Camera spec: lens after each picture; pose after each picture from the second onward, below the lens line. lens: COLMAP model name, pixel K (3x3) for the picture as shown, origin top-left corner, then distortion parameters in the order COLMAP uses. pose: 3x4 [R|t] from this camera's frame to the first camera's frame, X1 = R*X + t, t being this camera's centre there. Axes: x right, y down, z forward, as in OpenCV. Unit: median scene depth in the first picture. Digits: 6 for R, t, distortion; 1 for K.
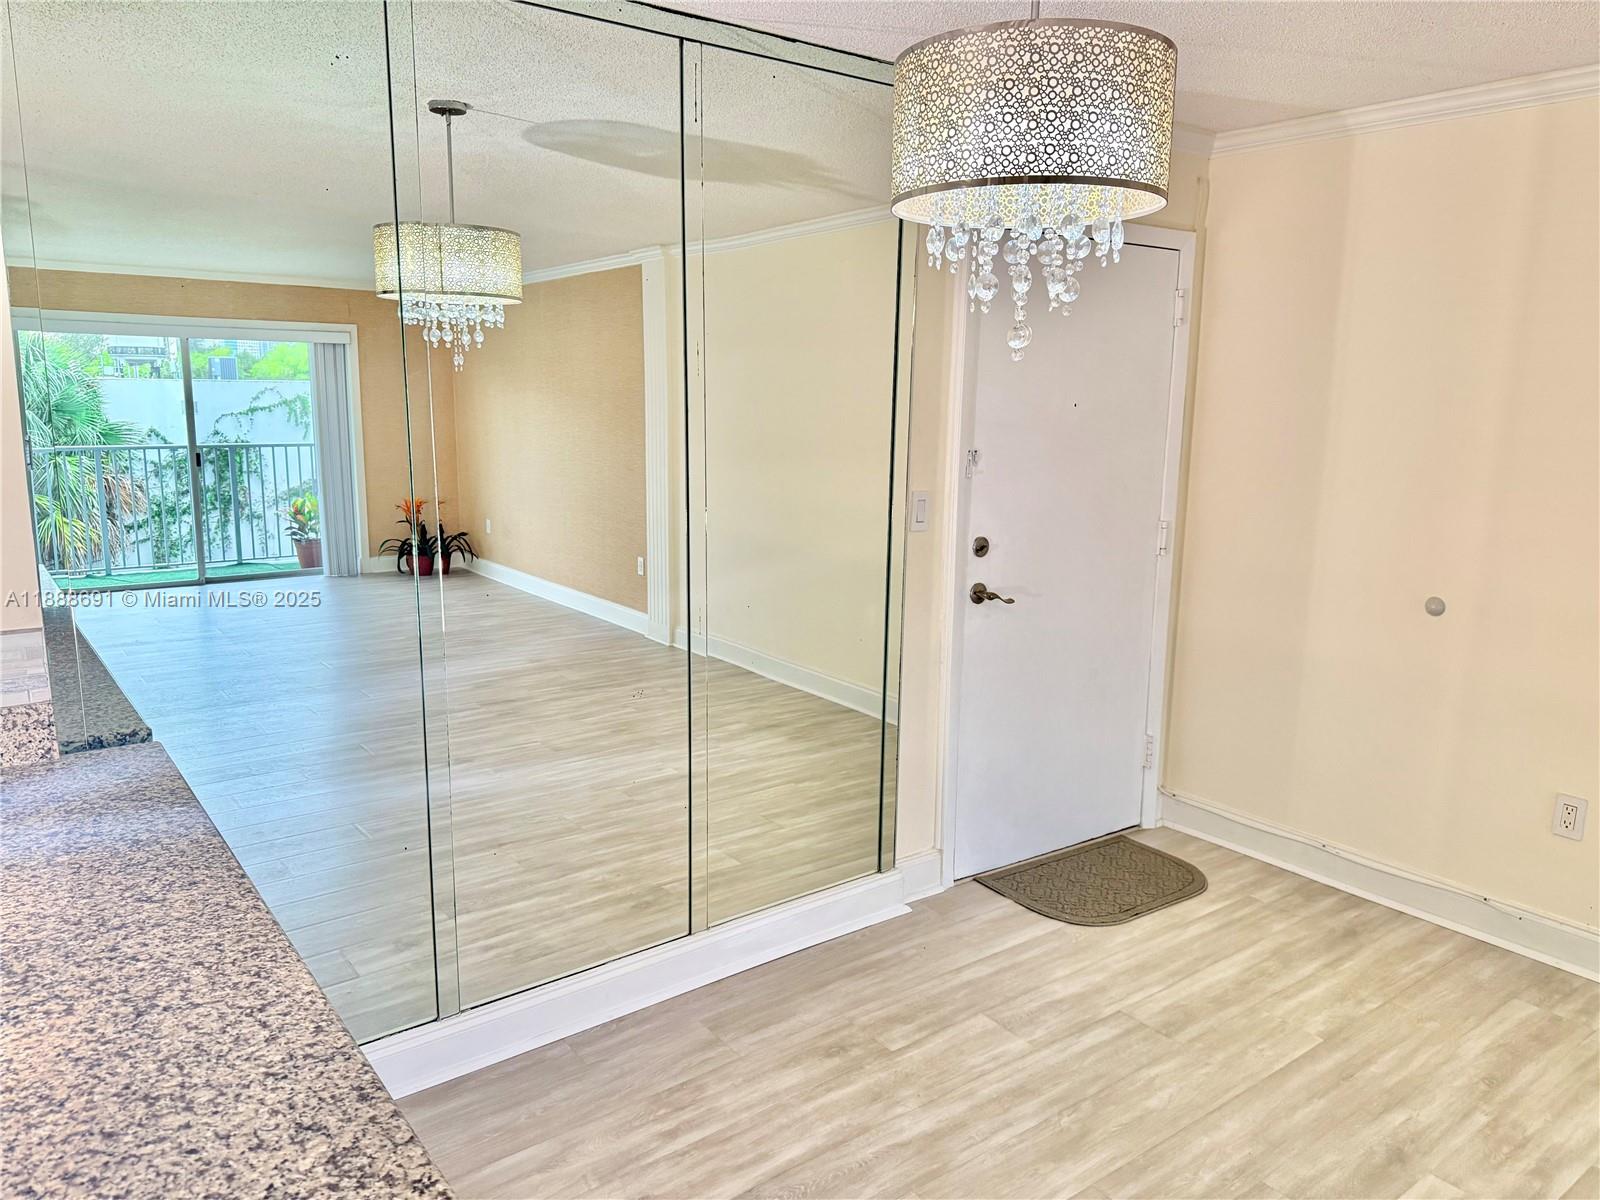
lens RADIAL K [[1125.8, 0, 799.4], [0, 1125.8, 626.7], [0, 0, 1]] dist [0.051027, -0.064823]
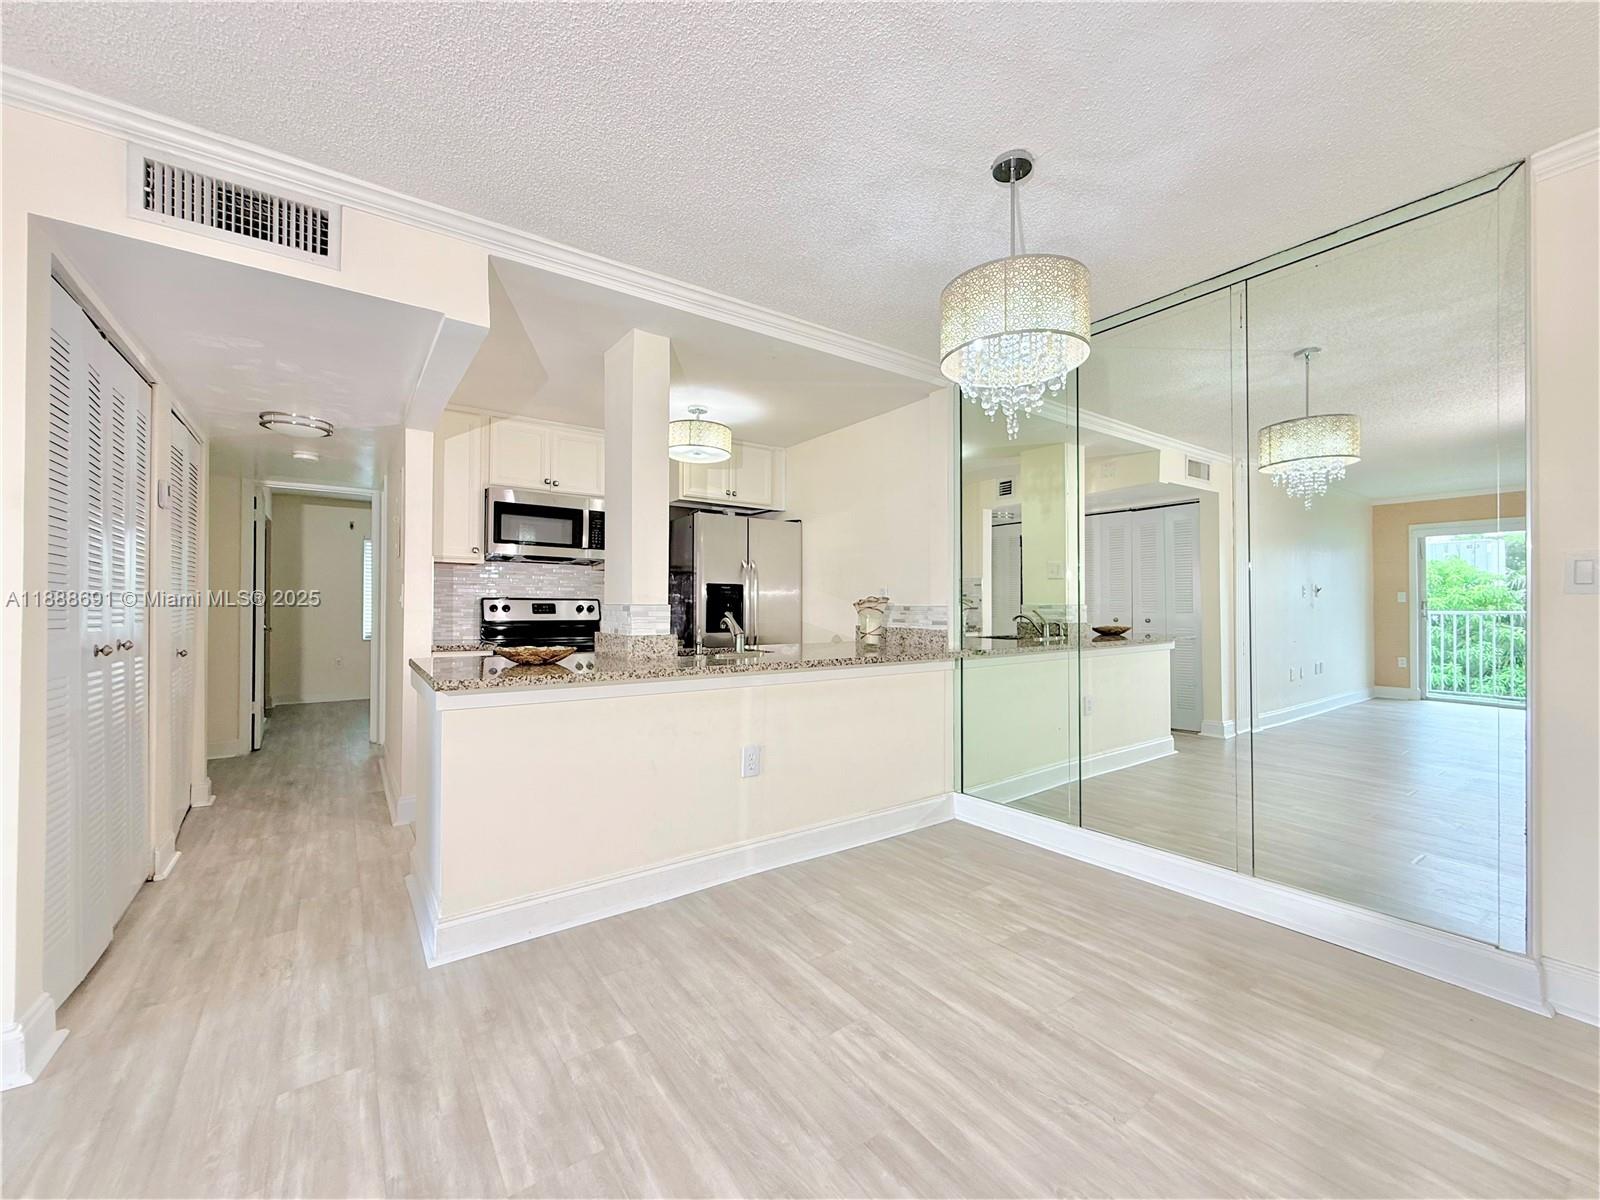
lens RADIAL K [[638.9, 0, 797.6], [0, 638.9, 598.7], [0, 0, 1]] dist [0.000304, -0.000602]
pose [[-0.022213, -0.024651, -0.999449, 0.787664], [-0.201648, 0.979260, -0.019672, 0.072495], [0.979206, 0.201100, -0.026723, 0.452310]]
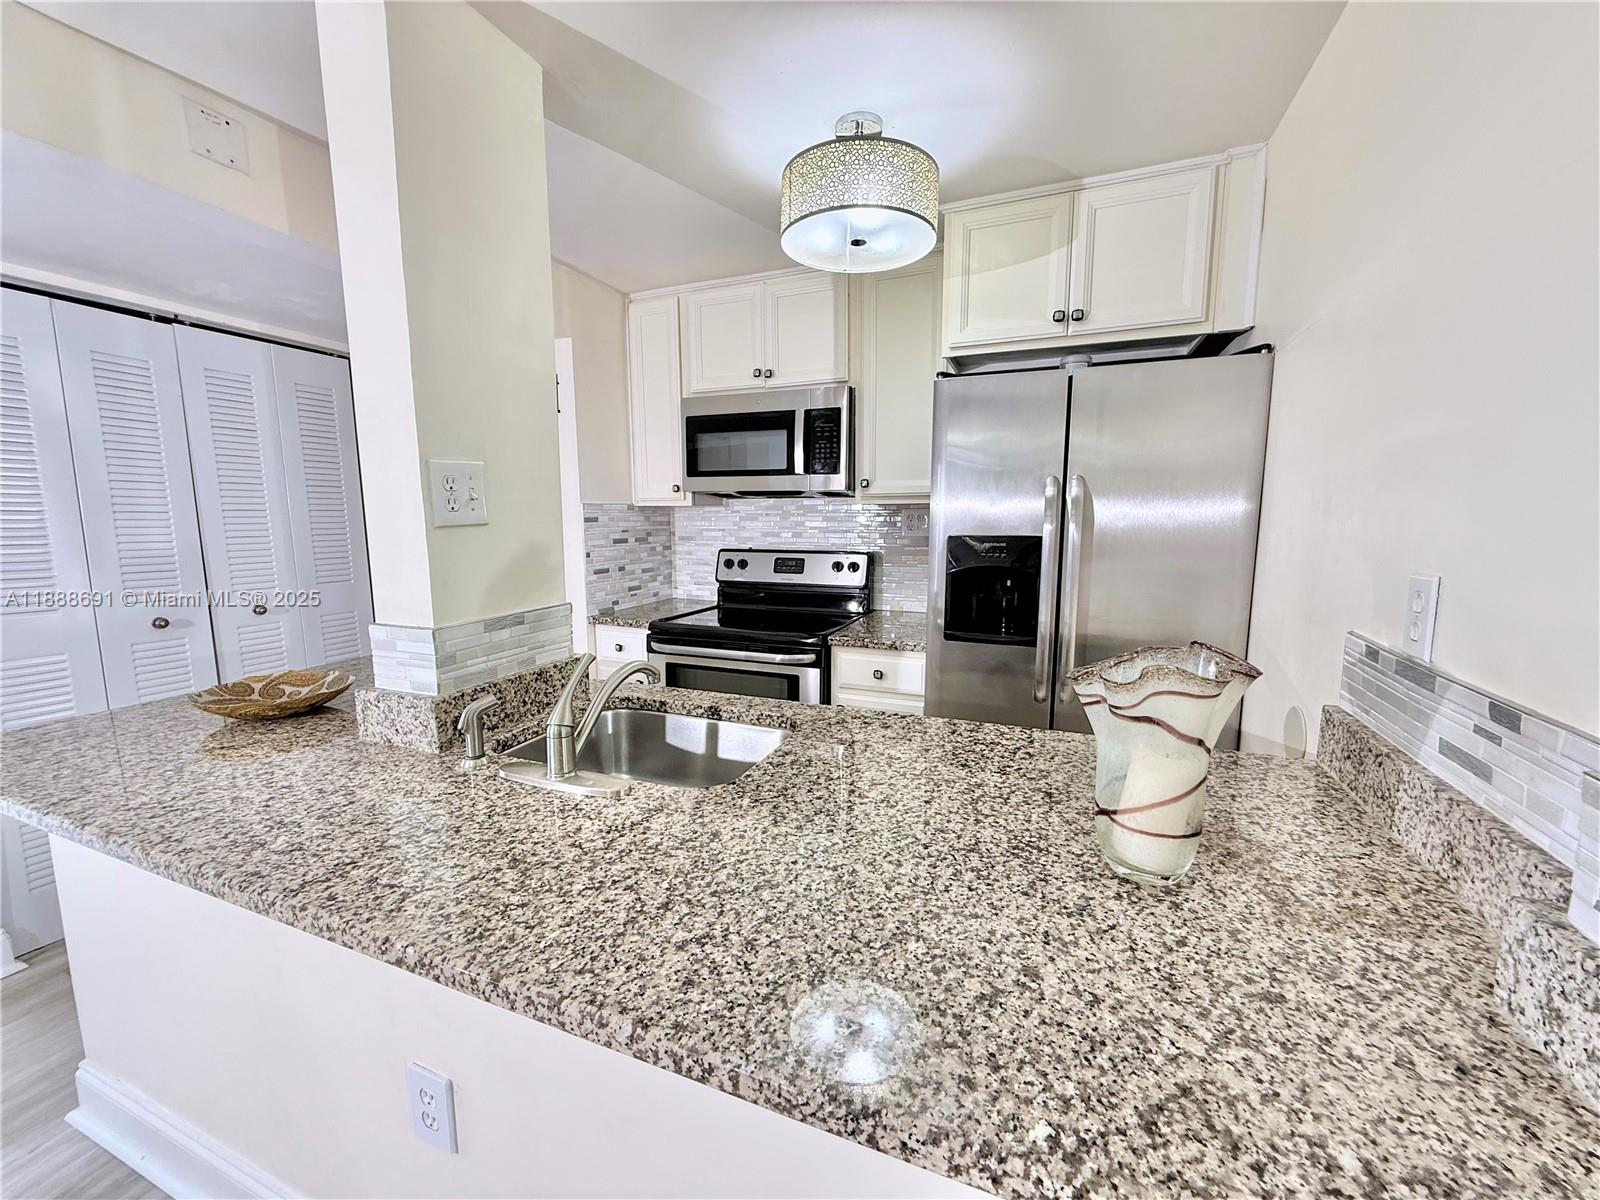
lens RADIAL K [[638.9, 0, 792.6], [0, 638.9, 600.4], [0, 0, 1]] dist [0.000304, -0.000602]
pose [[-0.861671, 0.062815, -0.503565, -0.218816], [-0.103229, 0.949866, 0.295125, -0.071673], [0.496857, 0.306283, -0.811987, 0.702210]]
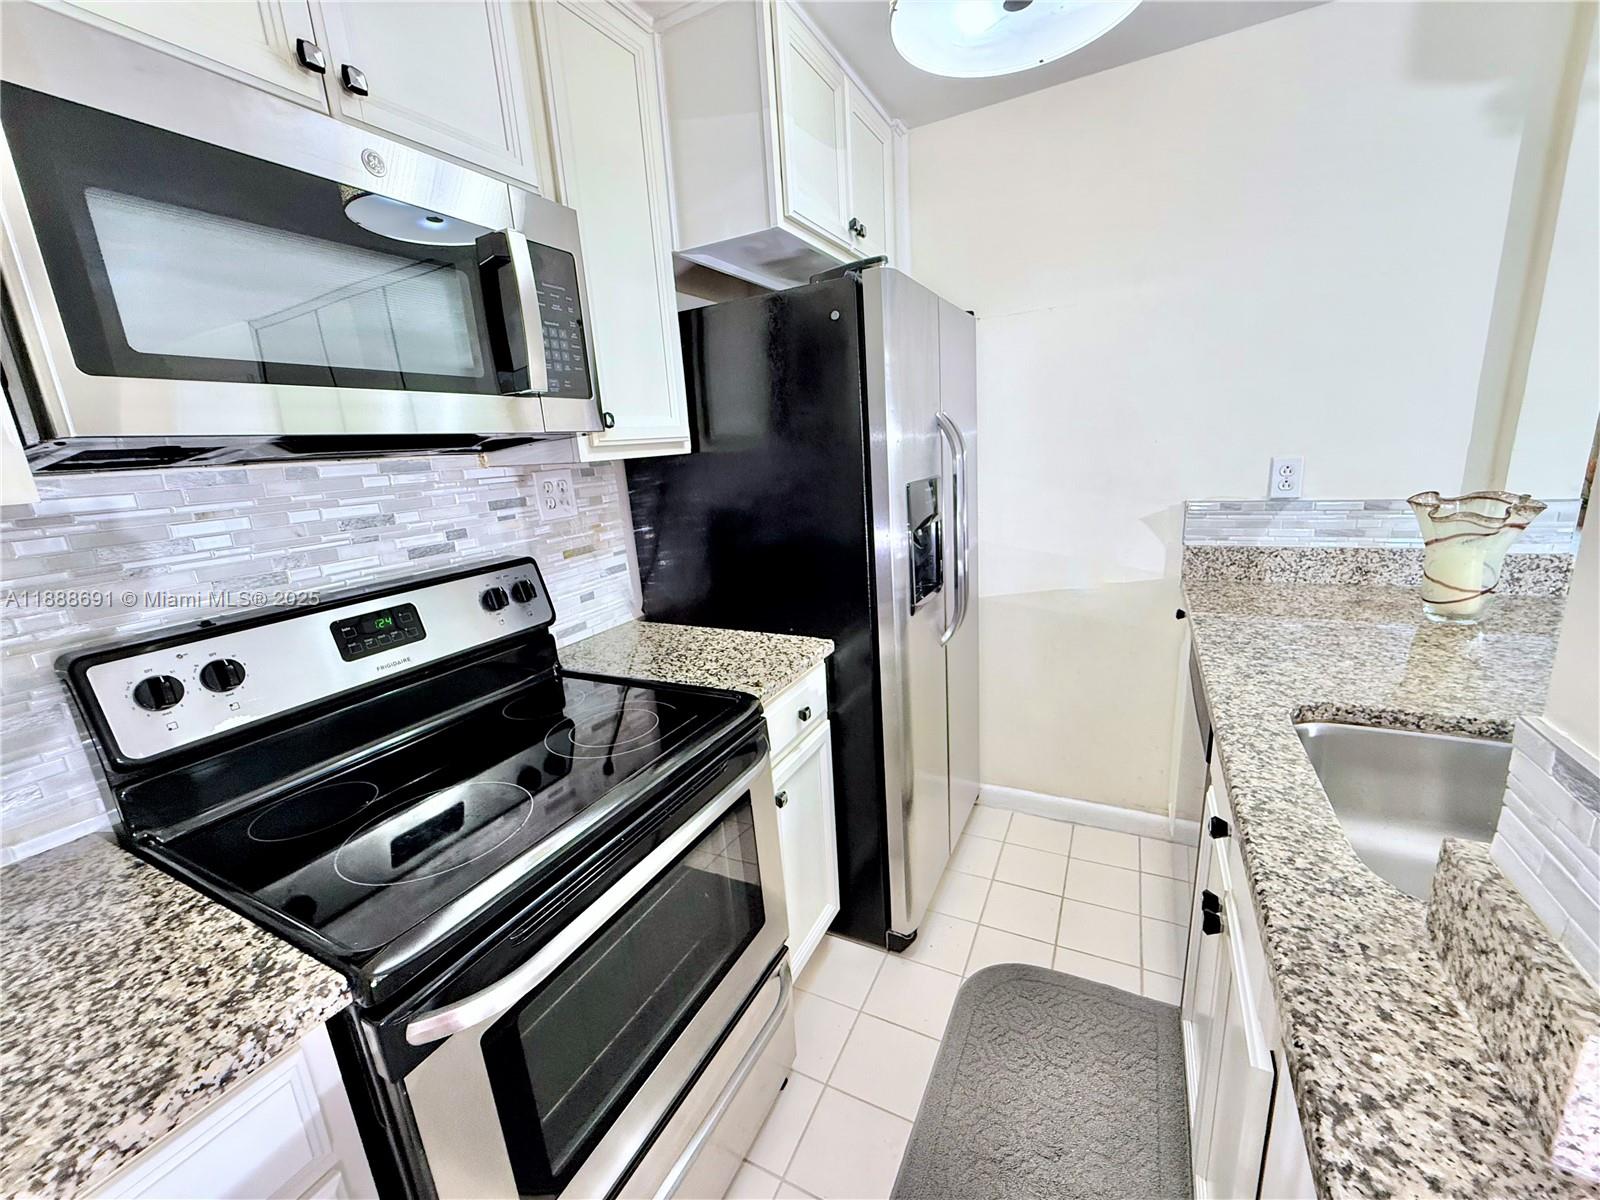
lens RADIAL K [[638.9, 0, 796.9], [0, 638.9, 602.8], [0, 0, 1]] dist [0.000304, -0.000602]
pose [[0.428332, 0.179315, -0.885651, -0.265622], [-0.105174, 0.983345, 0.148229, 0.079460], [0.897480, 0.029656, 0.440057, -0.129706]]
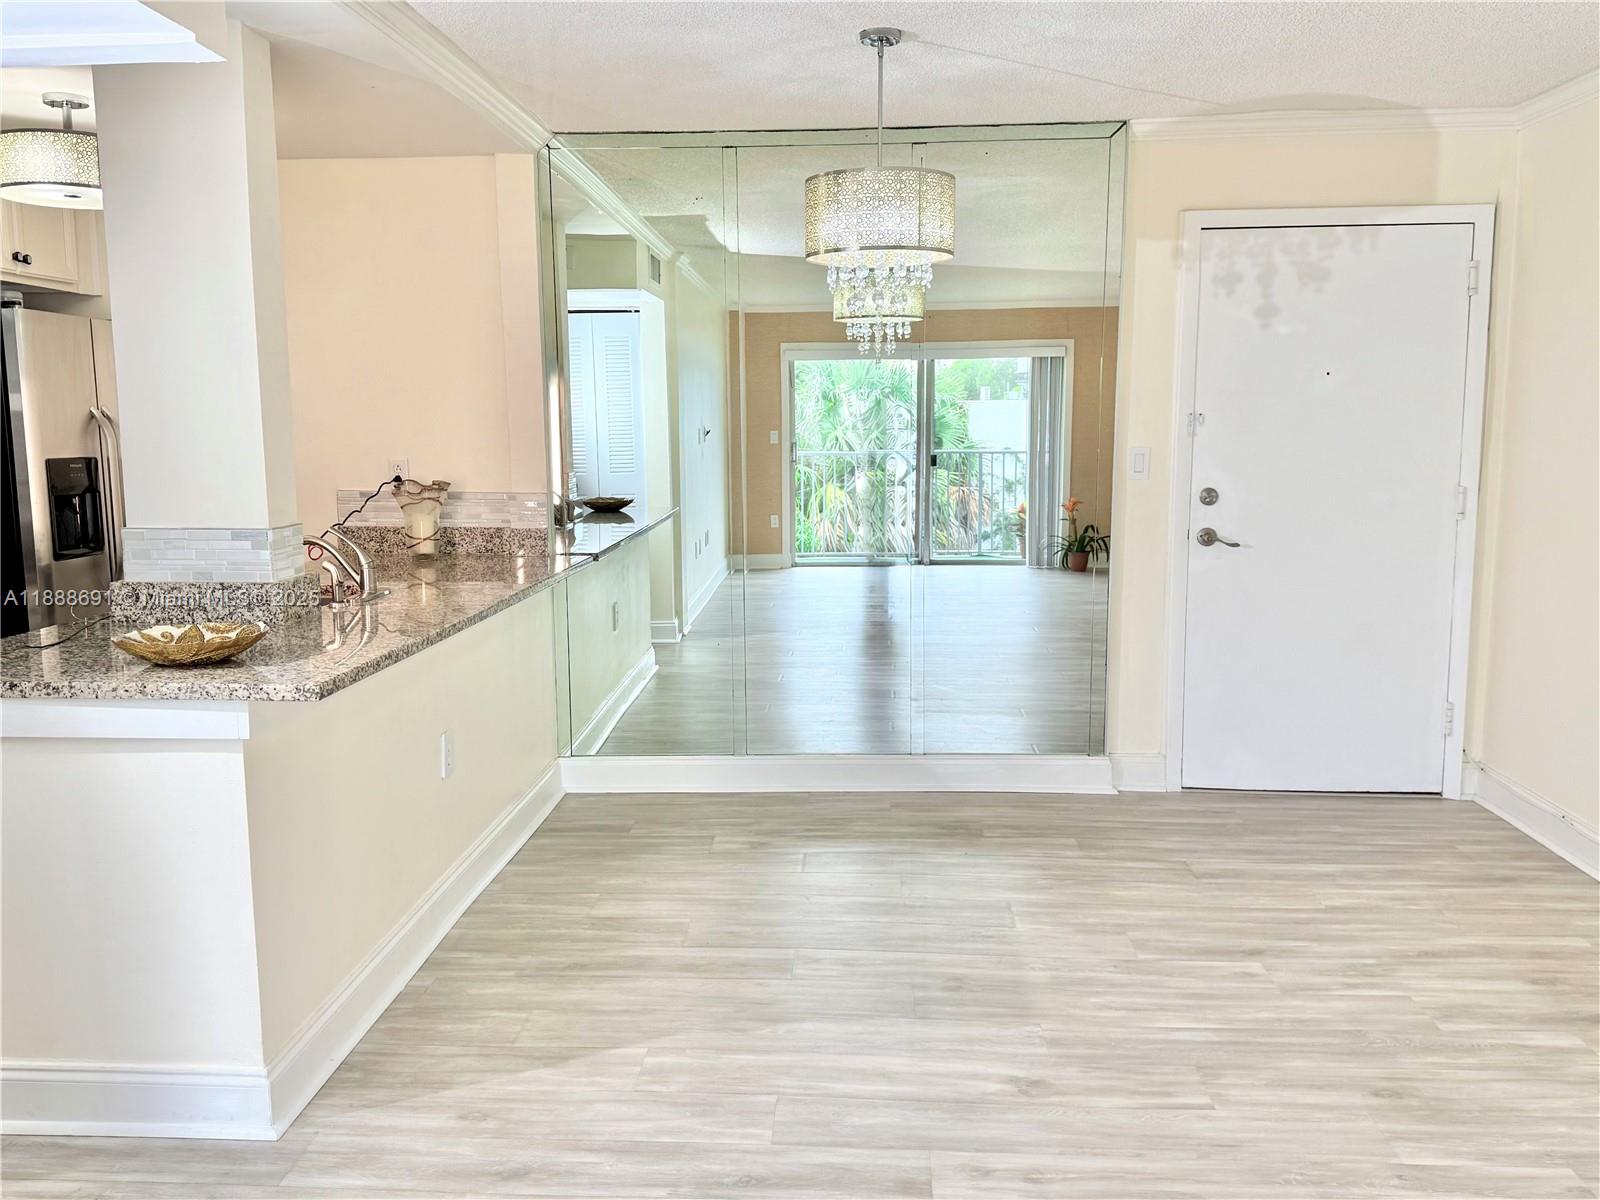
lens RADIAL K [[1335.2, 0, 794.9], [0, 1335.2, 607.8], [0, 0, 1]] dist [0.063739, -0.094002]
pose [[0.763769, 0.074127, -0.641219, 0.934252], [-0.113199, 0.993371, -0.019997, 0.153782], [0.635486, 0.087858, 0.767097, -0.435682]]
